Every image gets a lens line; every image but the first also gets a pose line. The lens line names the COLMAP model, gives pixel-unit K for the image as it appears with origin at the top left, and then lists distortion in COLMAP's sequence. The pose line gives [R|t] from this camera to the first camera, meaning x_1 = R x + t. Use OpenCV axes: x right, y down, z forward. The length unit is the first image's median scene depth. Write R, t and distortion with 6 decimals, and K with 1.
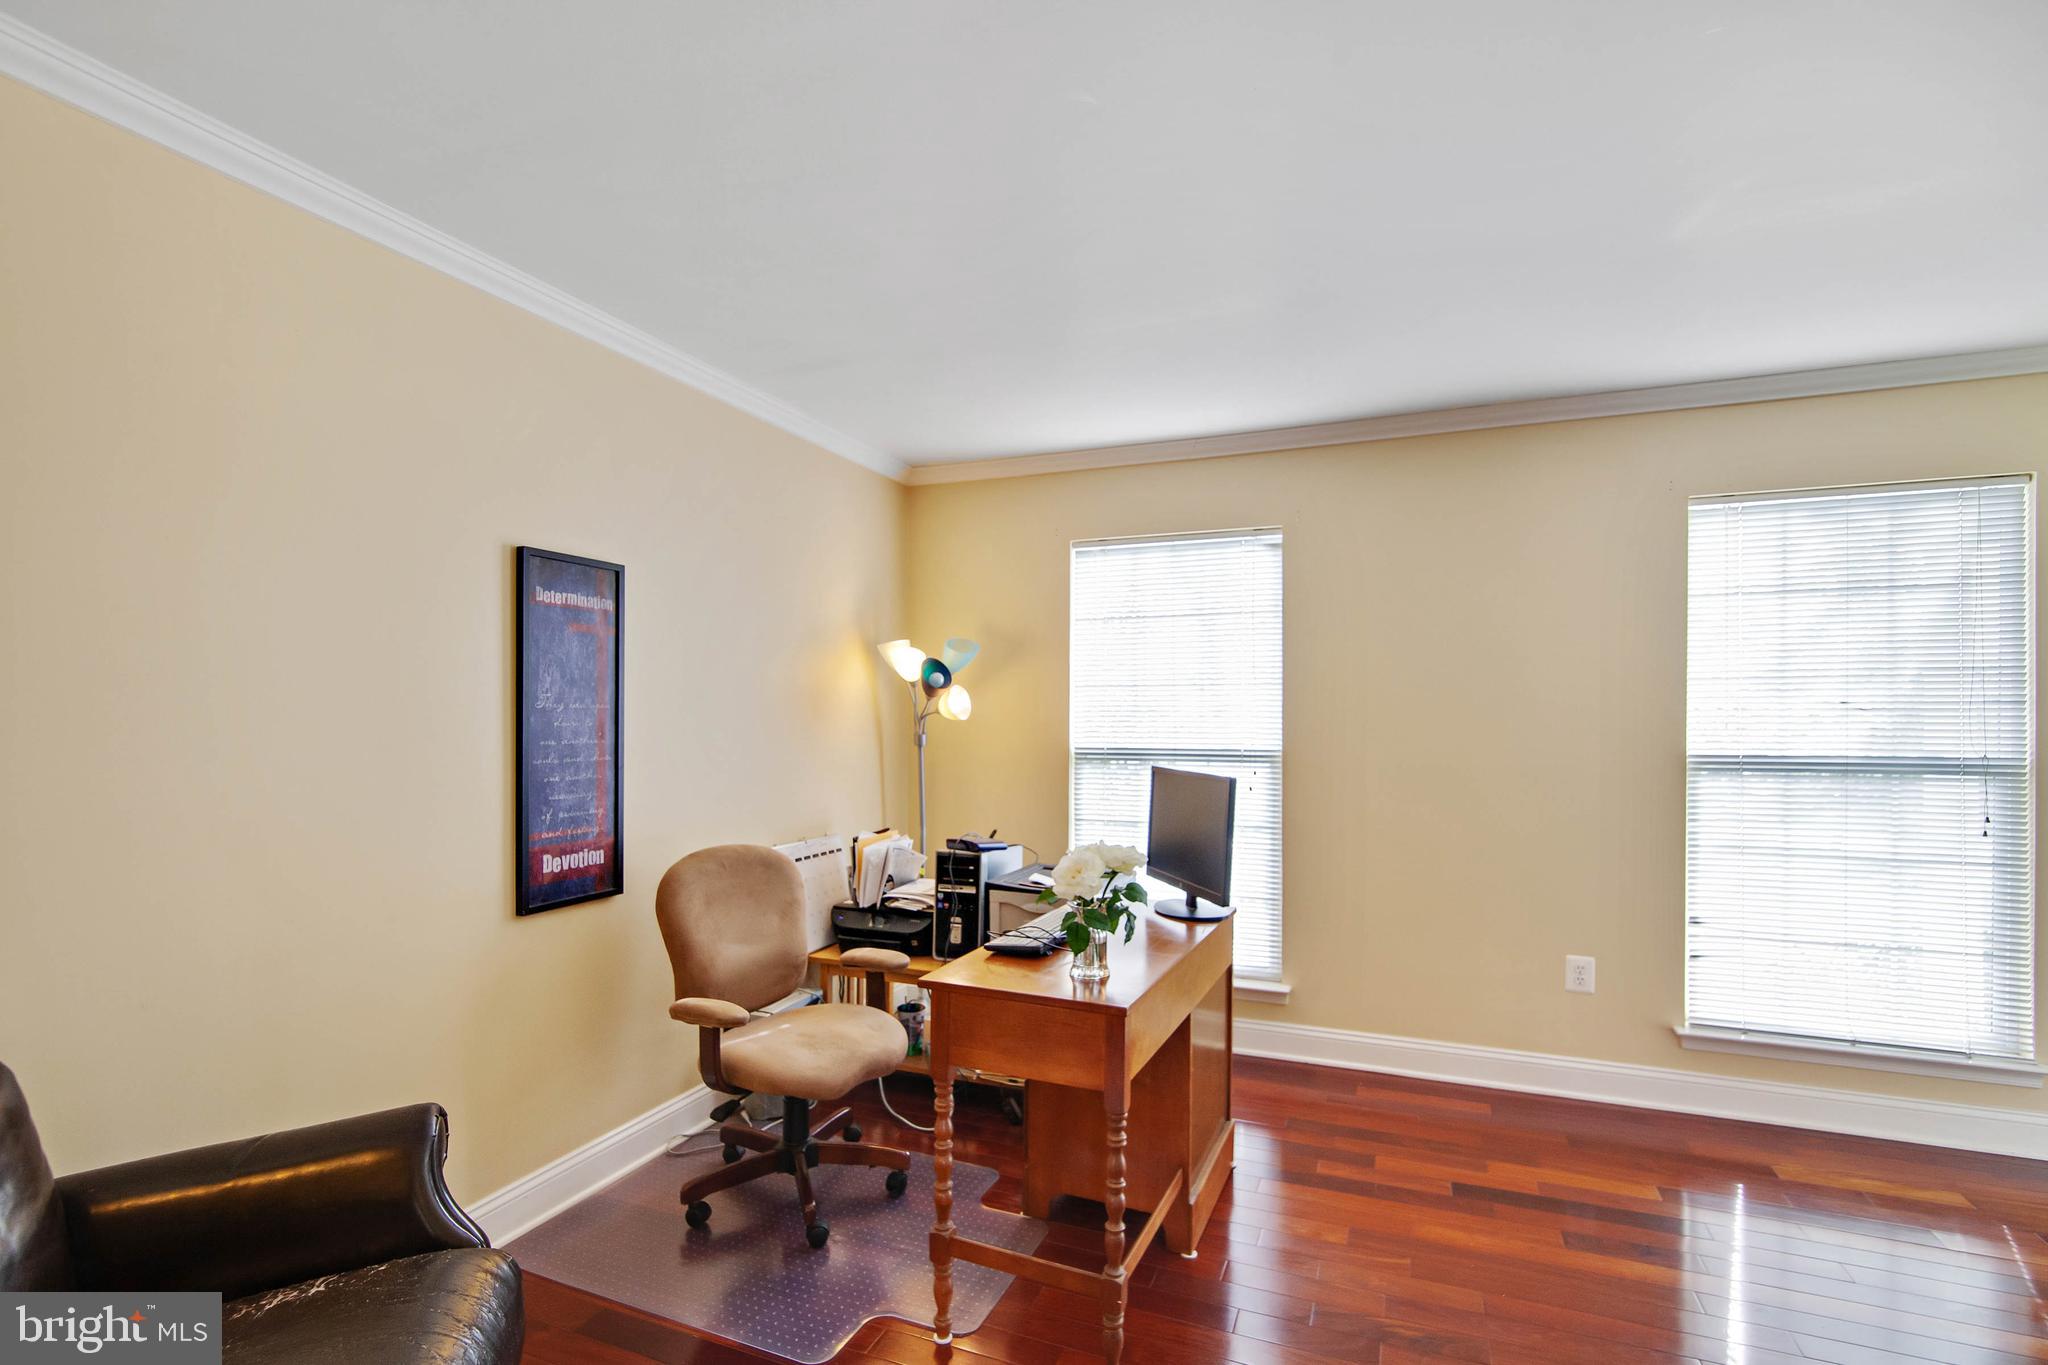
lens RADIAL K [[951.9, 0, 1020.3], [0, 951.9, 706.7], [0, 0, 1]] dist [-0.001073, 0.000379]
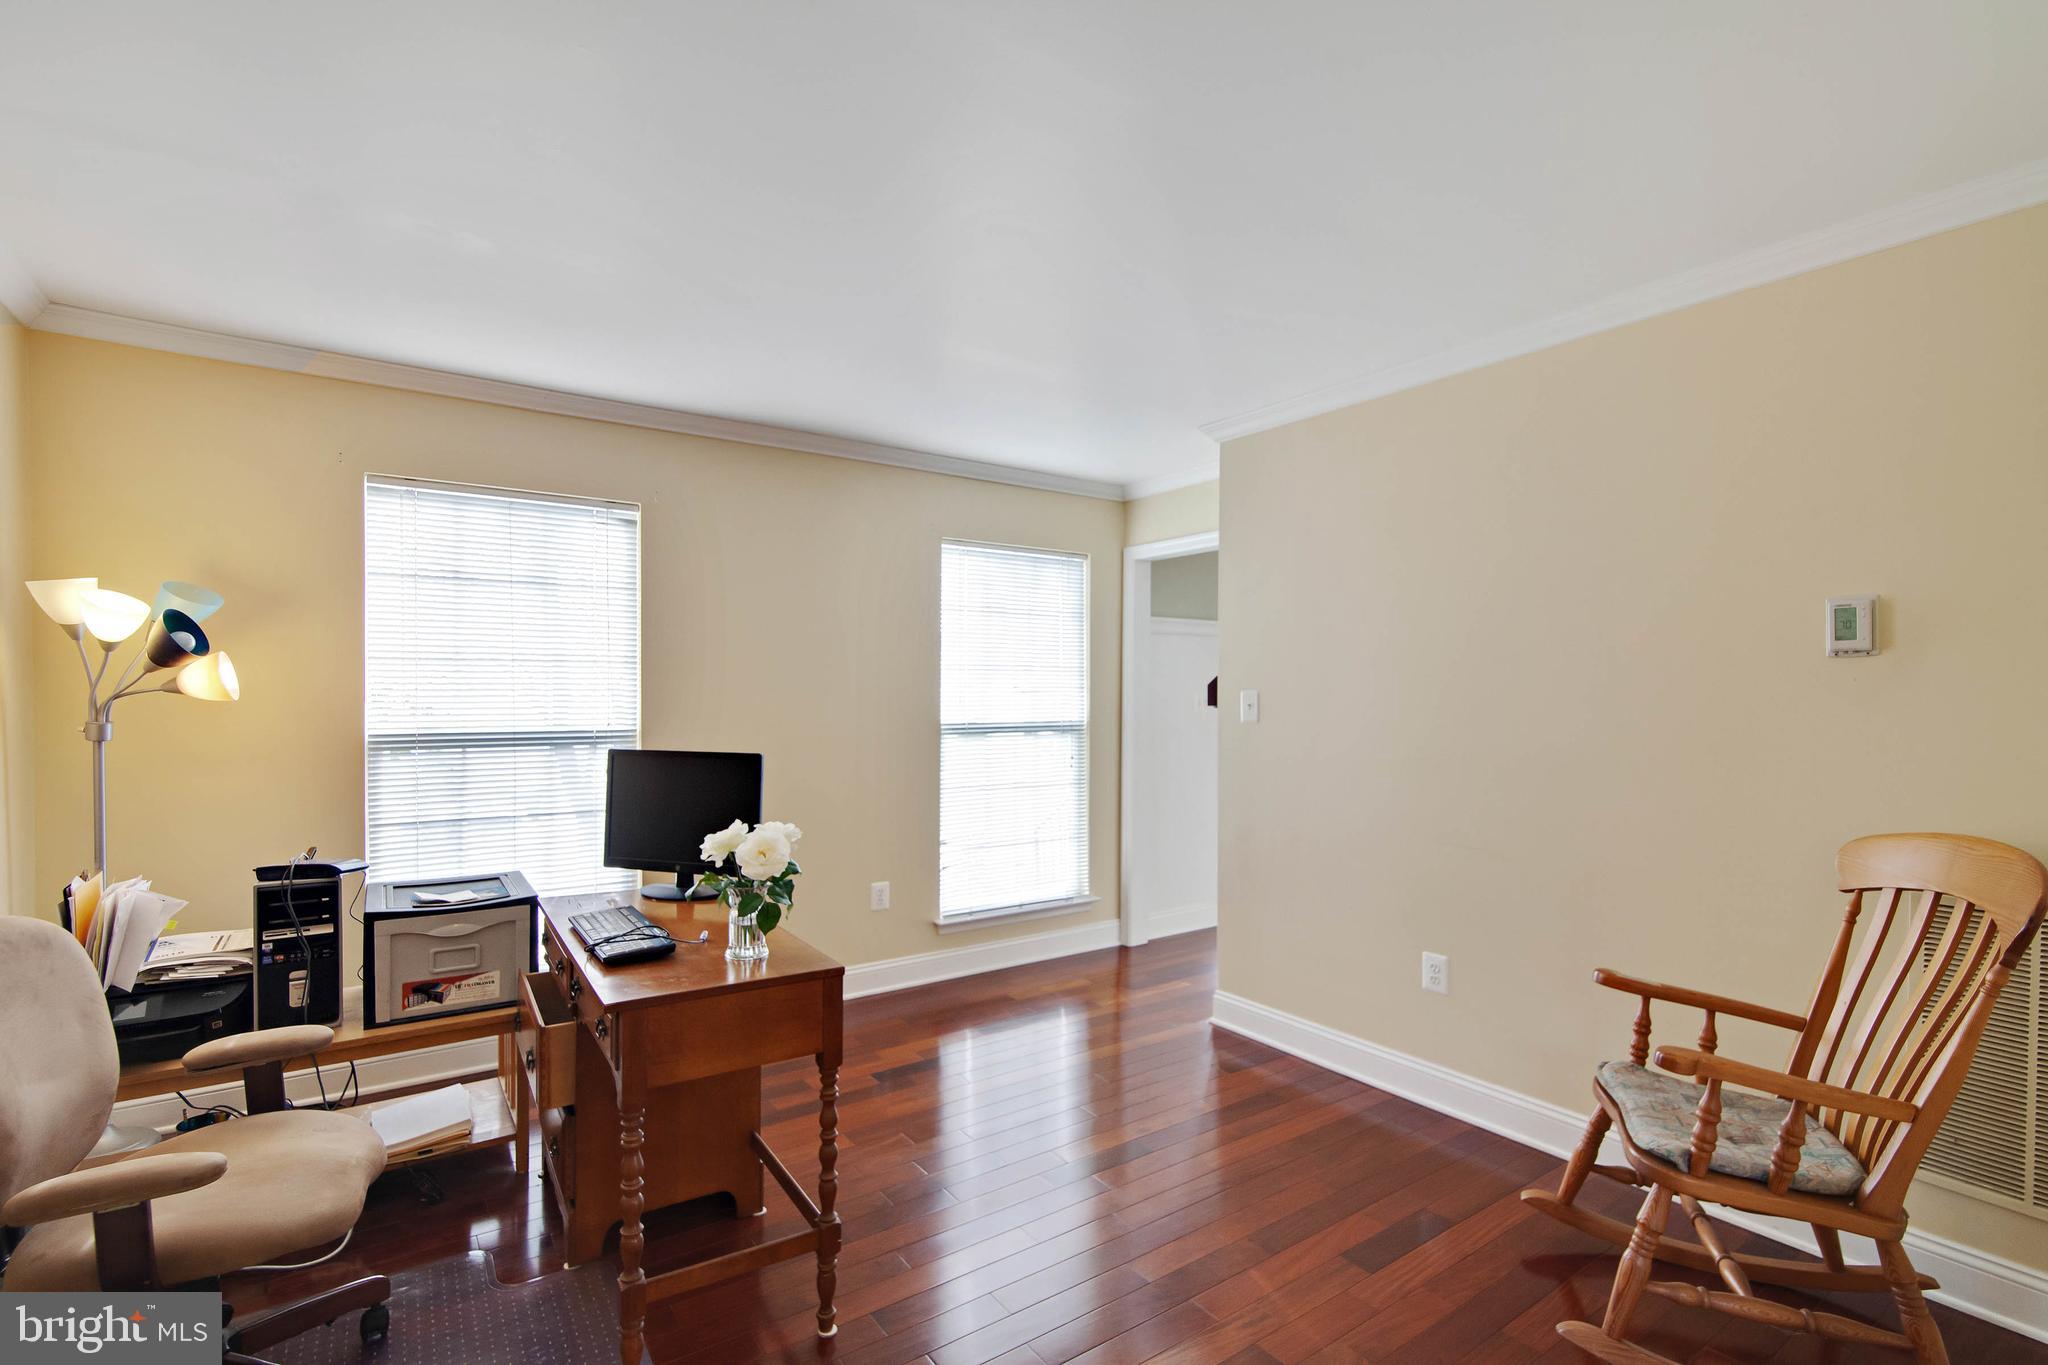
lens RADIAL K [[951.9, 0, 1020.3], [0, 951.9, 706.7], [0, 0, 1]] dist [-0.001073, 0.000379]
pose [[0.542385, -0.009367, 0.840078, -0.387010], [-0.007480, 0.999844, 0.015978, 0.002669], [-0.840097, -0.014949, 0.542231, 0.145082]]
